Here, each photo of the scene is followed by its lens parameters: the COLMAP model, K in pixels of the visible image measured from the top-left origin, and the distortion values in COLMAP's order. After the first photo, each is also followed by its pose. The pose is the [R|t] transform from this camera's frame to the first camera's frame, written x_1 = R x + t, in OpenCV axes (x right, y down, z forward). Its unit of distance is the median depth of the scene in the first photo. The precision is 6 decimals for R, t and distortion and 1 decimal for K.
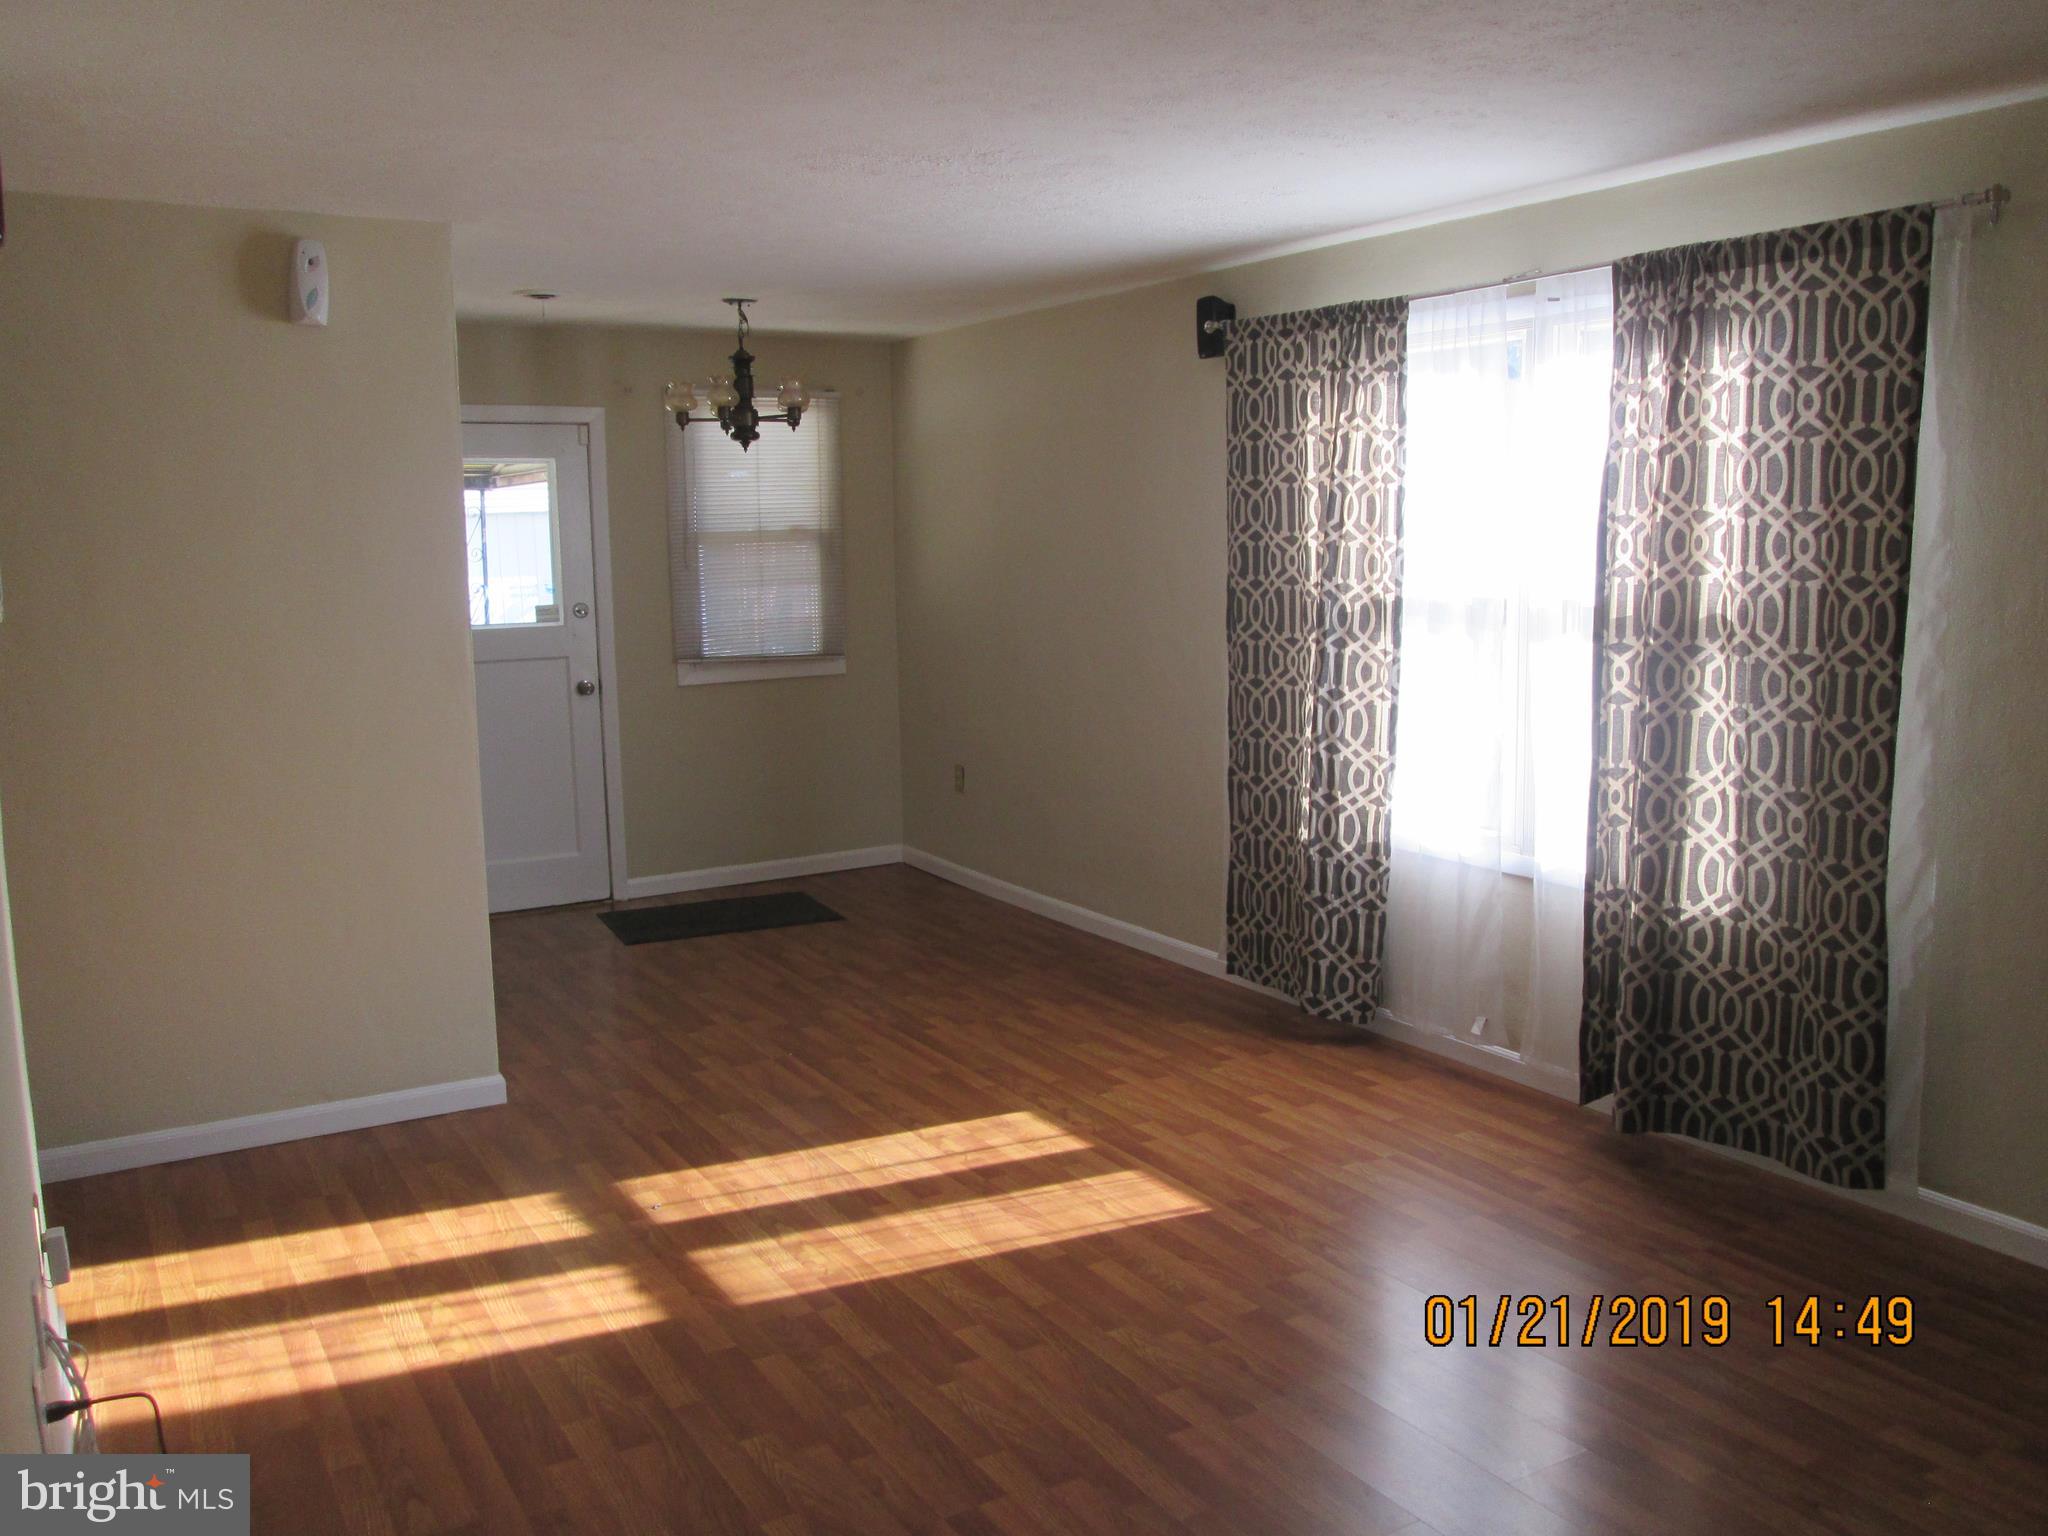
lens RADIAL K [[1693.0, 0, 1024.0], [0, 1693.0, 768.0], [0, 0, 1]] dist [-0.043245, 0.010254]
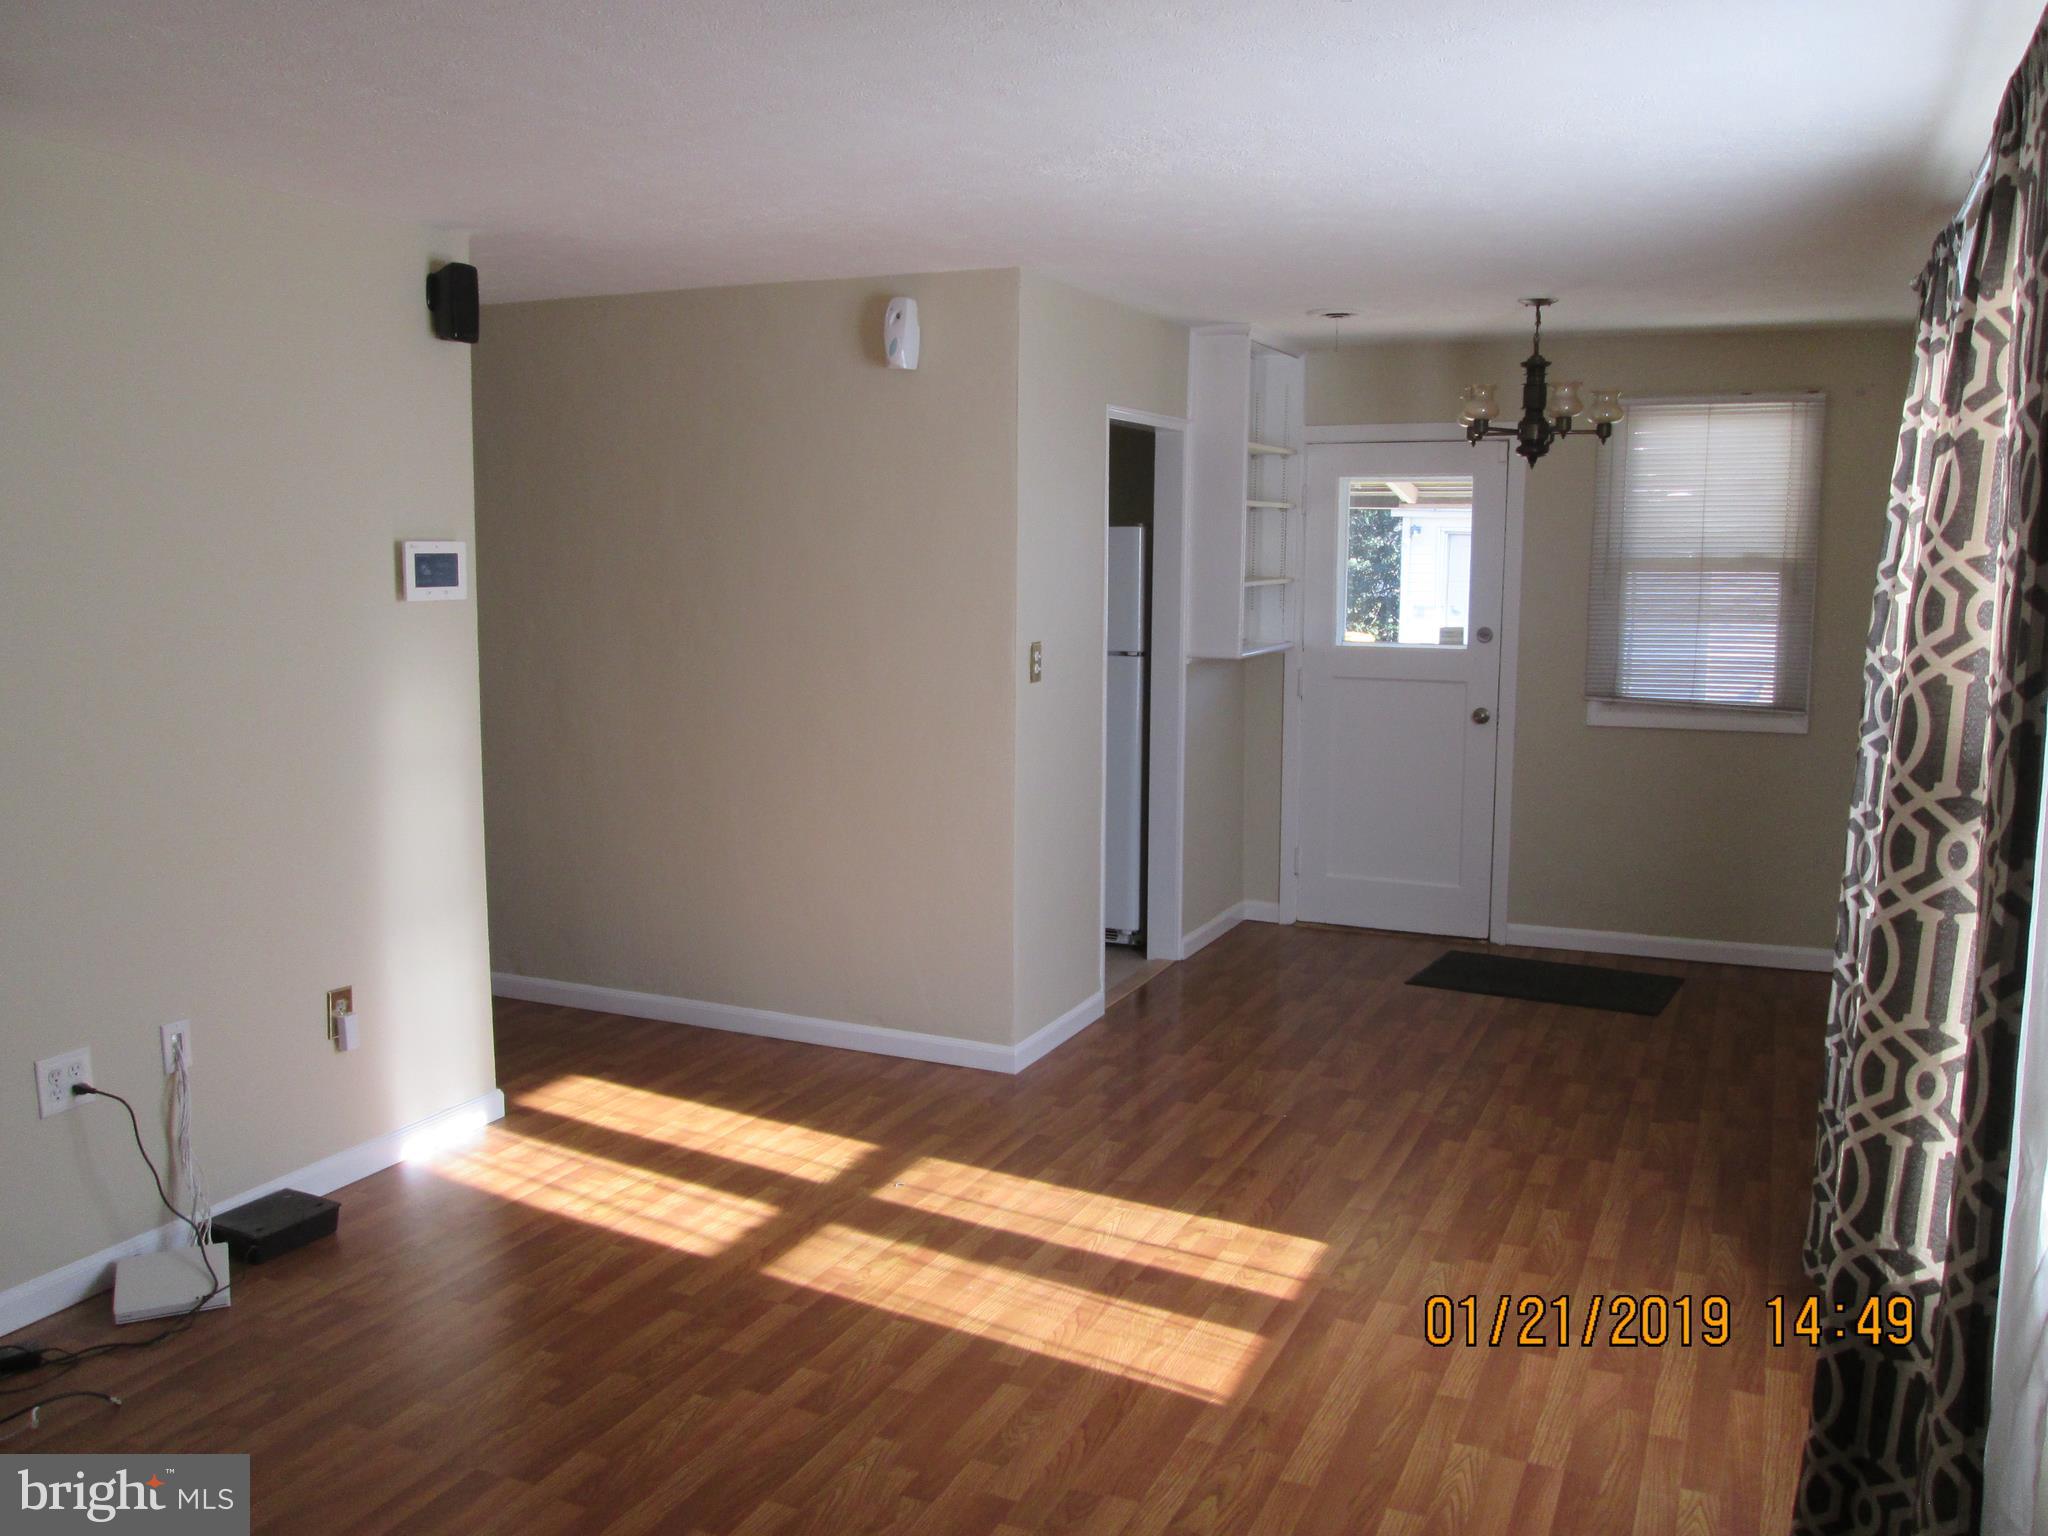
lens RADIAL K [[1685.3, 0, 1024.0], [0, 1685.3, 768.0], [0, 0, 1]] dist [-0.057290, 0.008624]
pose [[0.573728, 0.125992, -0.809297, 0.620477], [-0.131963, 0.989408, 0.060481, -0.070605], [0.808345, 0.072097, 0.584277, 0.405117]]
